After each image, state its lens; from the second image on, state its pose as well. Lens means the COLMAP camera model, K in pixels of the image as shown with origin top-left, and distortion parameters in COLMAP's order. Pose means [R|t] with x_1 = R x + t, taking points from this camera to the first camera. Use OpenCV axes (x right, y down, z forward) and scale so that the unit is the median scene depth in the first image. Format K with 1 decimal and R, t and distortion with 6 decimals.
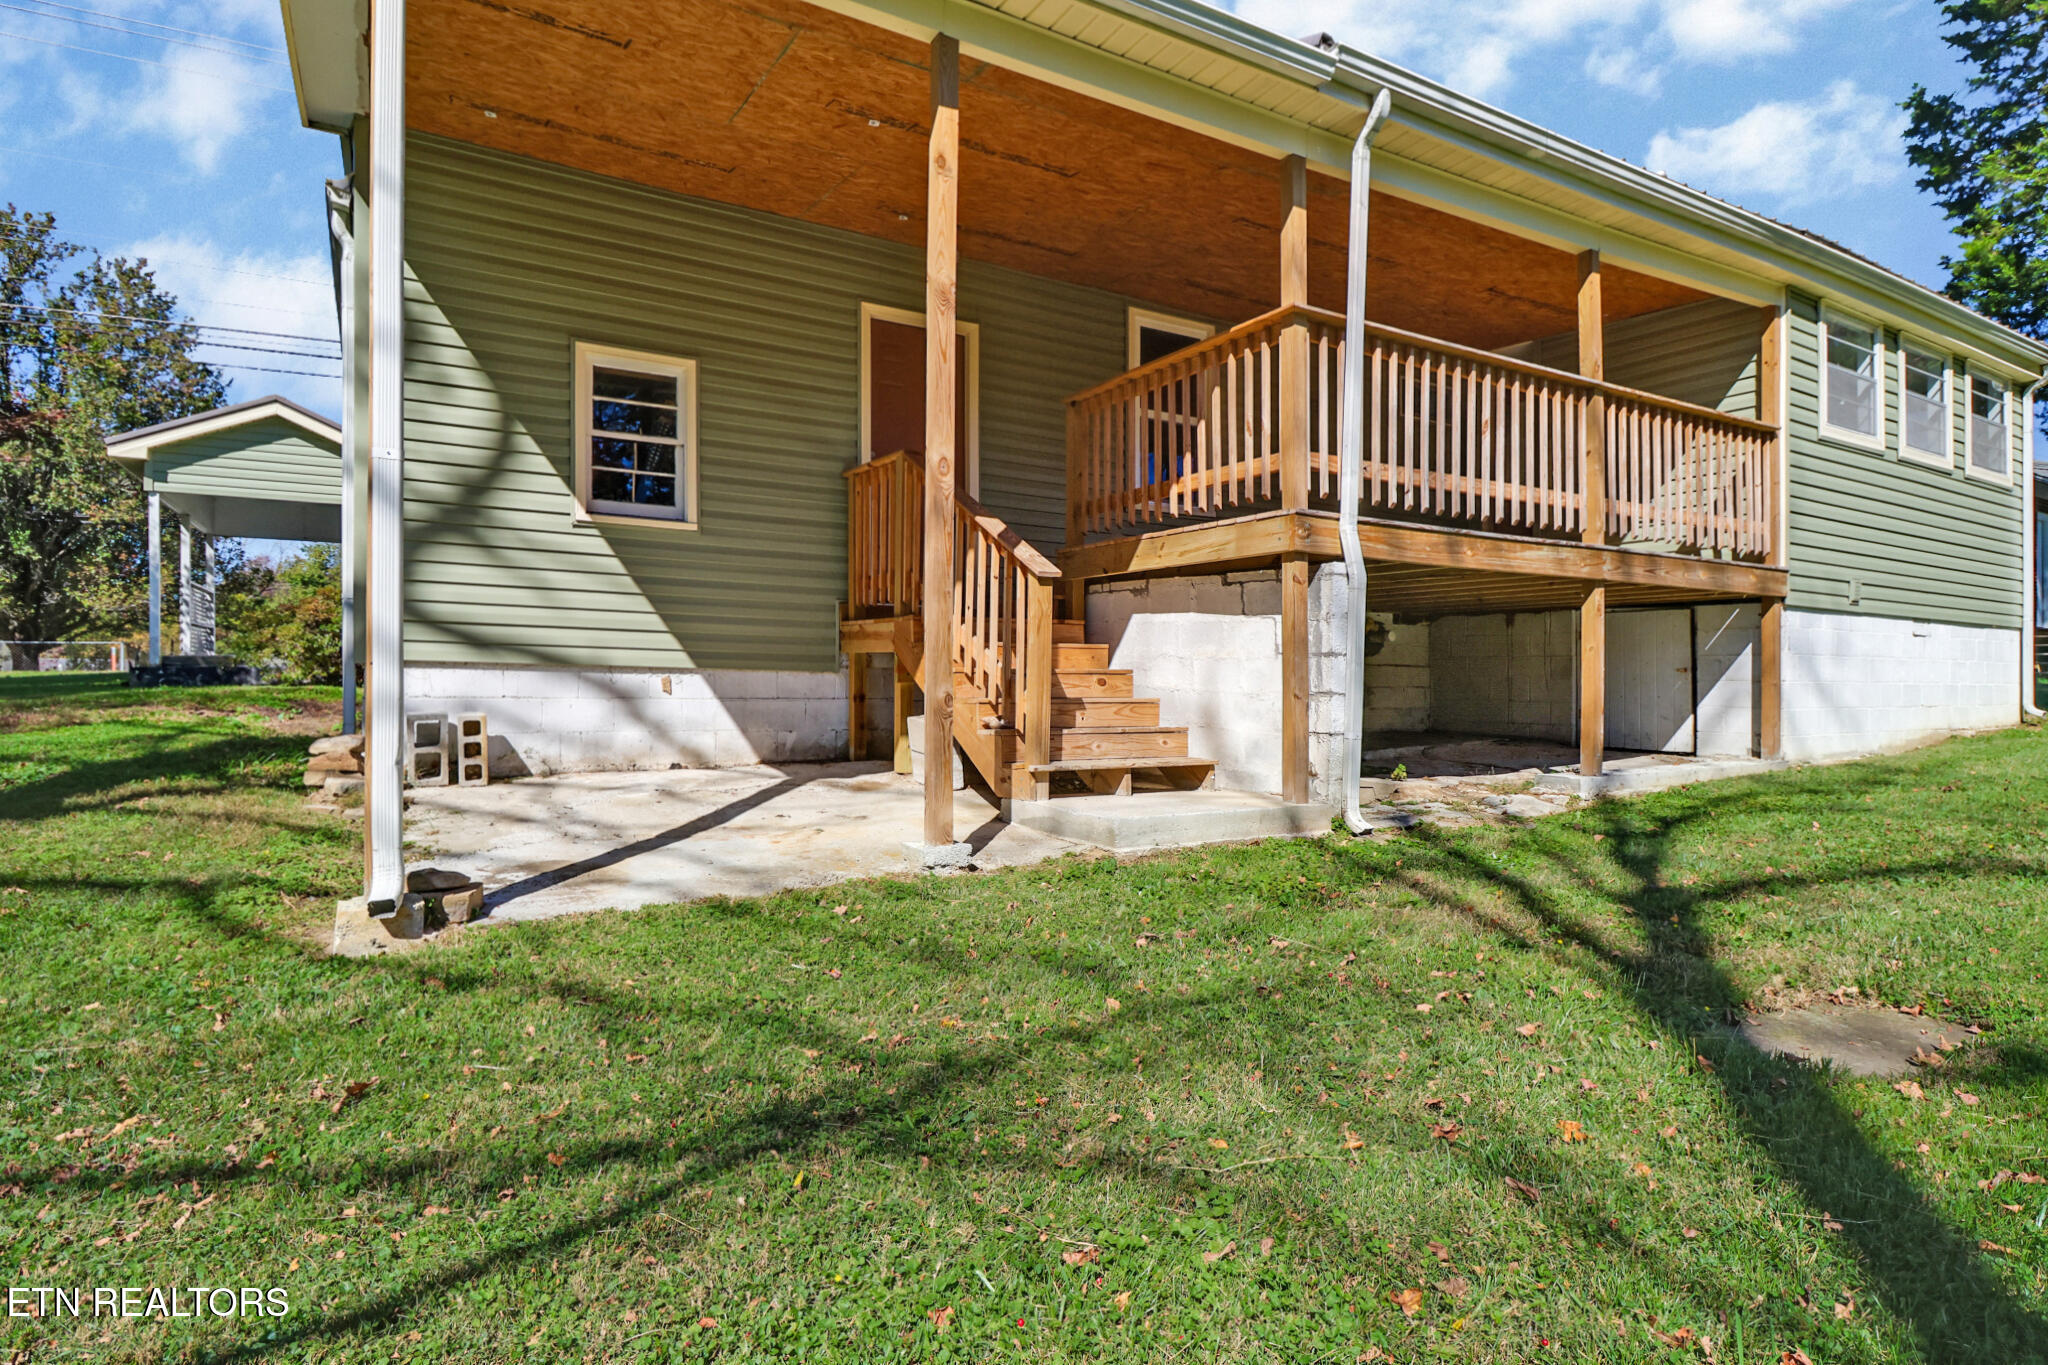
lens RADIAL K [[1087.1, 0, 1030.9], [0, 1087.1, 670.6], [0, 0, 1]] dist [-0.026512, -0.000977]
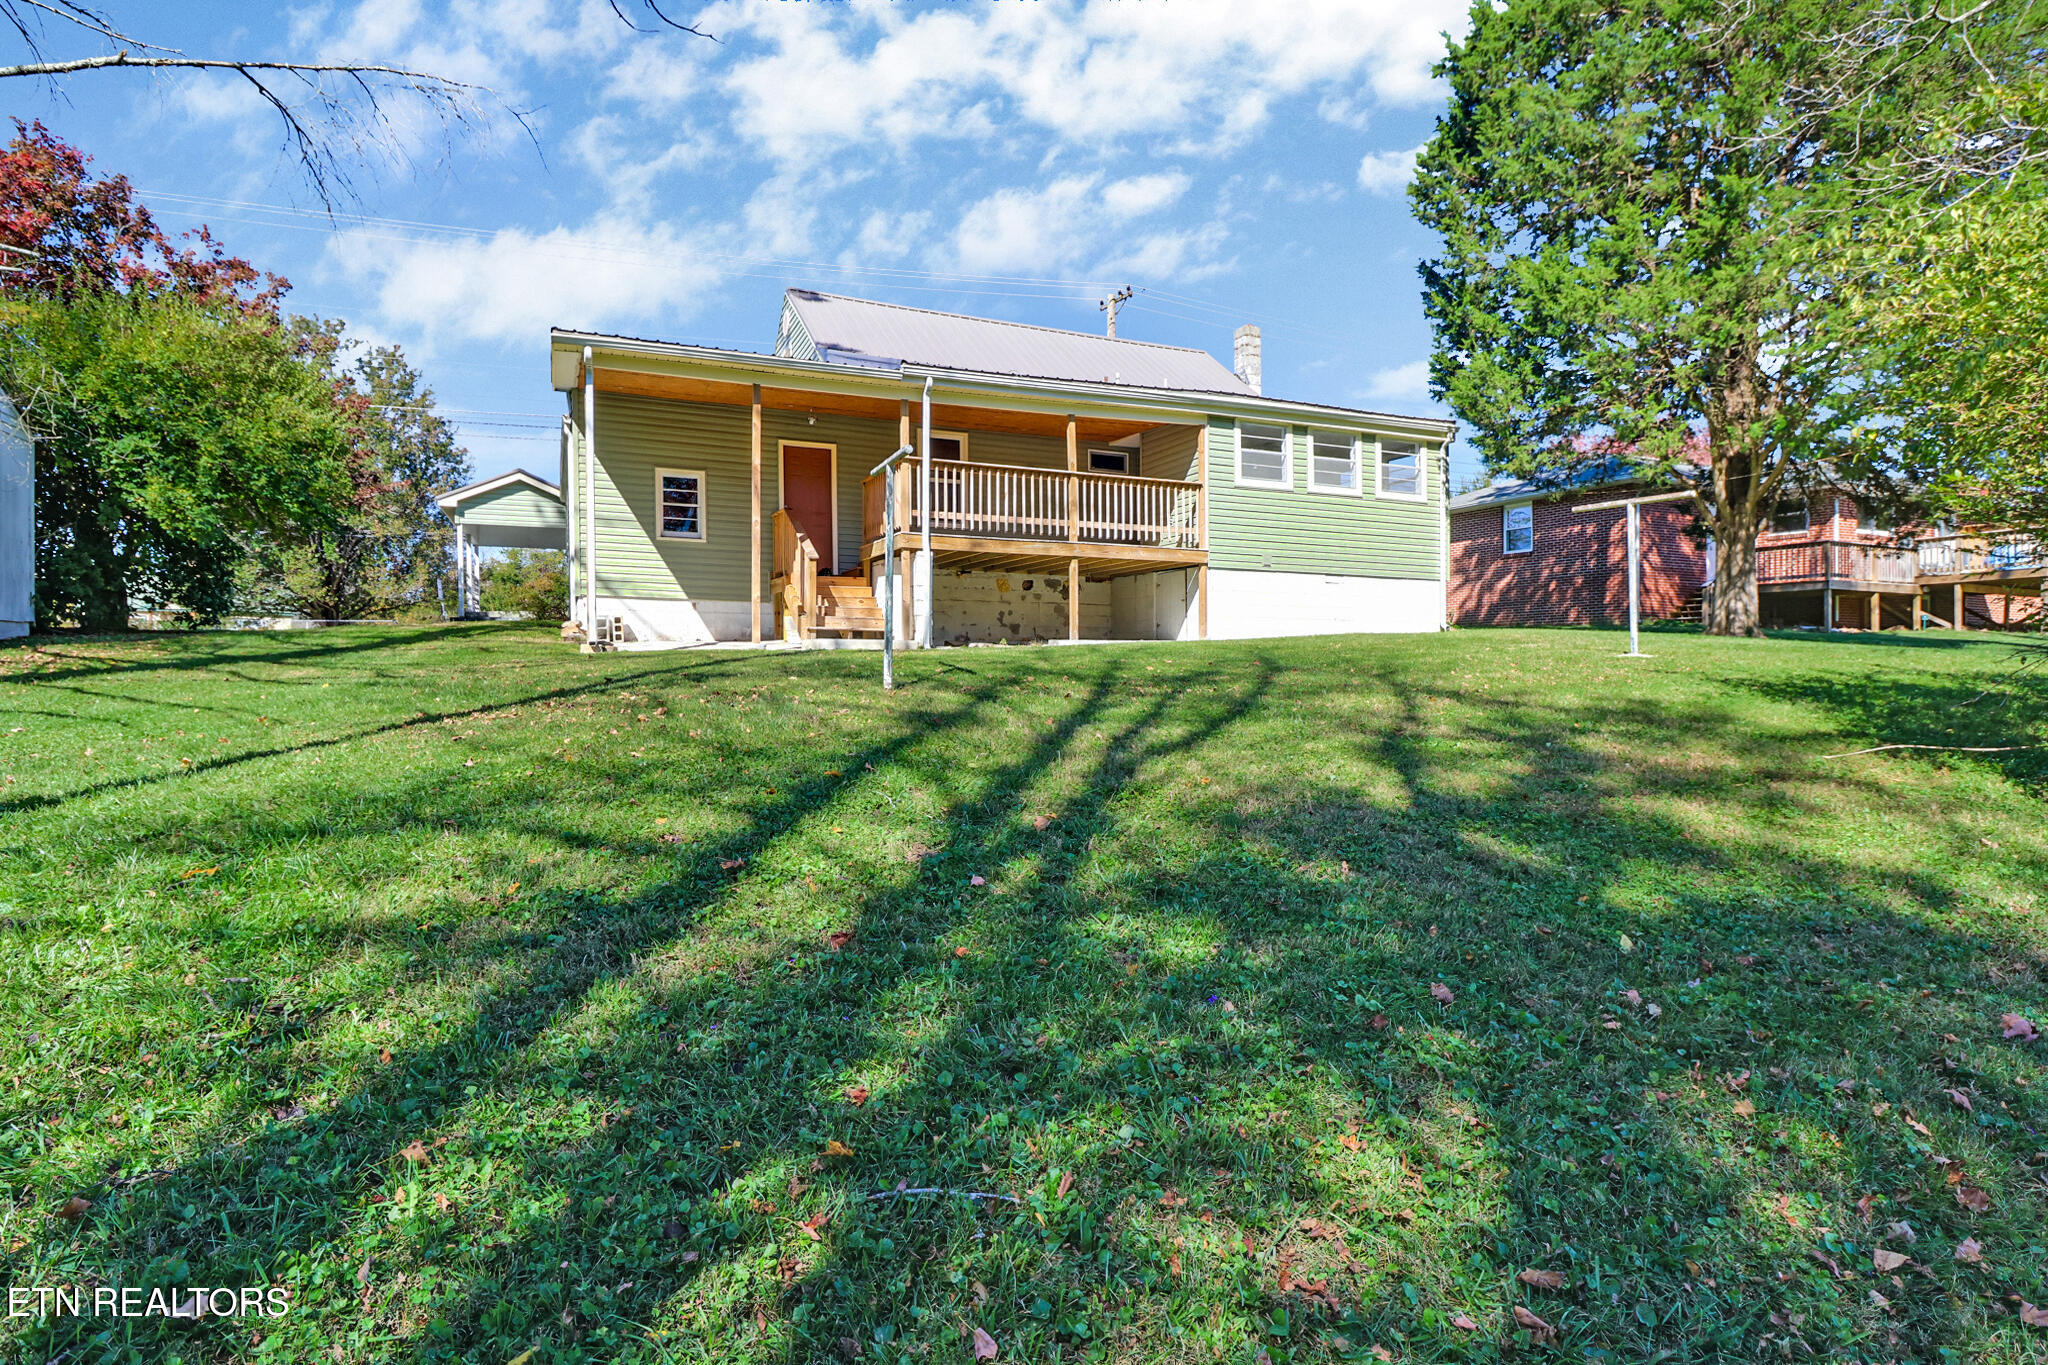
lens RADIAL K [[1031.7, 0, 1024.0], [0, 1031.7, 682.5], [0, 0, 1]] dist [-0.000476, 0.000108]
pose [[0.992717, -0.001490, -0.120462, 0.679147], [0.003916, 0.999794, 0.019899, 0.142519], [0.120408, -0.020226, 0.992518, -1.219012]]
